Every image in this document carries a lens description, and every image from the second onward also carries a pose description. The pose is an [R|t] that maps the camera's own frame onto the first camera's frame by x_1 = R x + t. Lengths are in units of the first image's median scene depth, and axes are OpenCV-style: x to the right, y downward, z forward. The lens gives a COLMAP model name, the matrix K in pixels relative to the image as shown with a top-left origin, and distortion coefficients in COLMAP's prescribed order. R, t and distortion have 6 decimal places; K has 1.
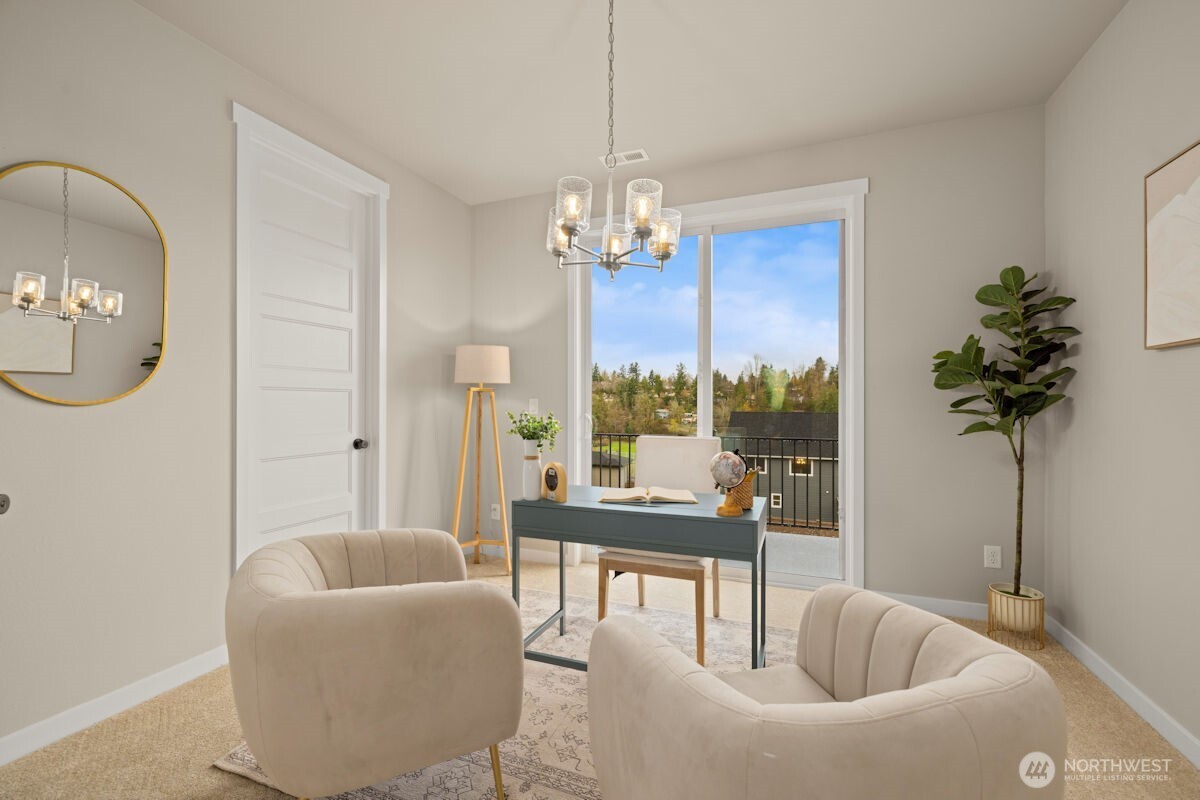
lens RADIAL K [[502.1, 0, 602.4], [0, 502.1, 400.1], [0, 0, 1]] dist [-0.000120, 0.000372]
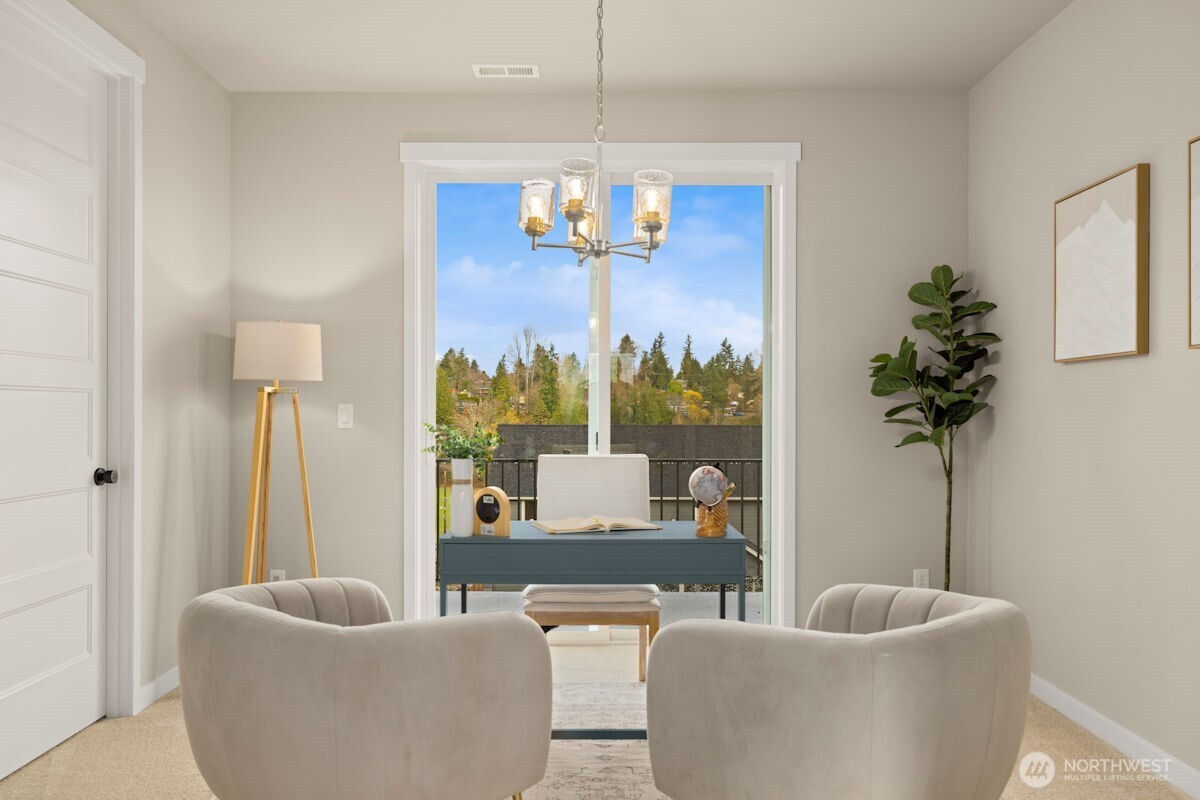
lens RADIAL K [[894.9, 0, 596.8], [0, 894.9, 406.2], [0, 0, 1]] dist [-0.001508, 0.000028]
pose [[0.929670, 0.003179, 0.368380, -0.381953], [-0.003995, 0.999991, 0.001452, -0.004078], [-0.368372, -0.002821, 0.929674, -0.299911]]
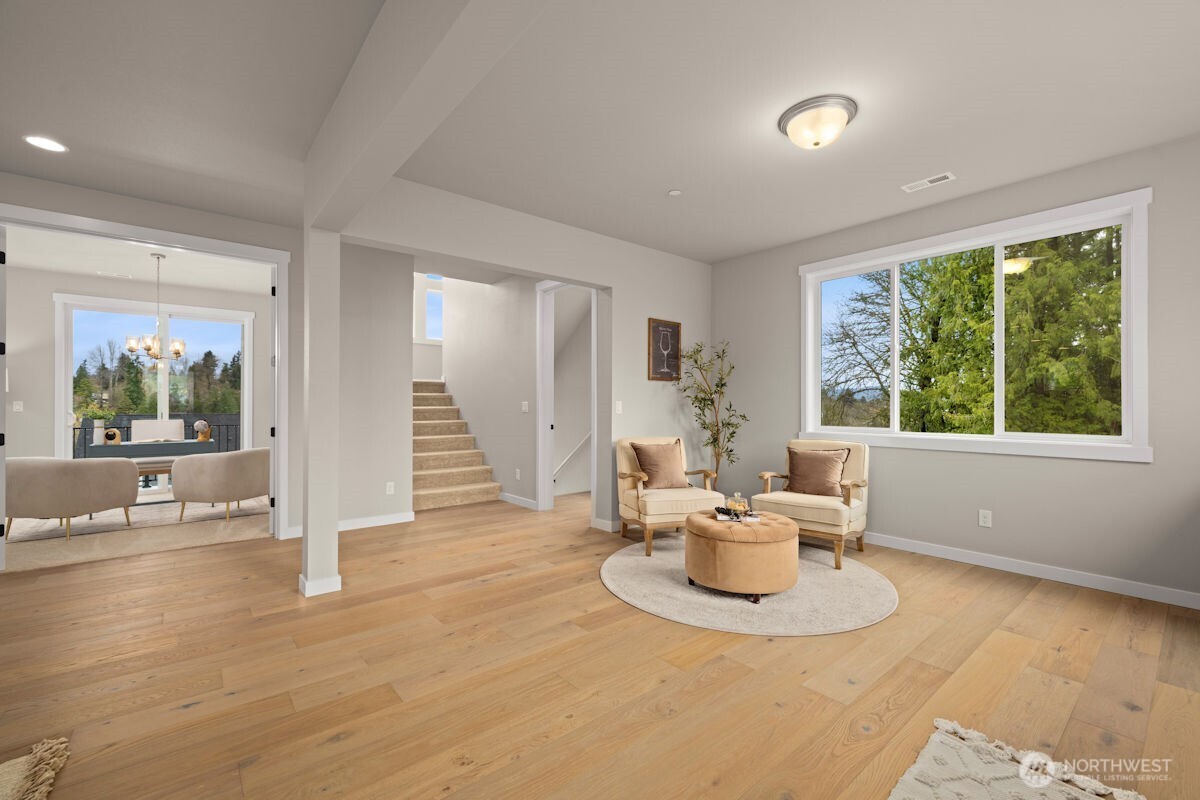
lens RADIAL K [[502.1, 0, 605.1], [0, 502.1, 405.4], [0, 0, 1]] dist [-0.000120, 0.000372]
pose [[0.473709, -0.000297, 0.880681, -0.929073], [-0.007320, 0.999964, 0.004274, -0.013904], [-0.880651, -0.008471, 0.473690, -1.895923]]
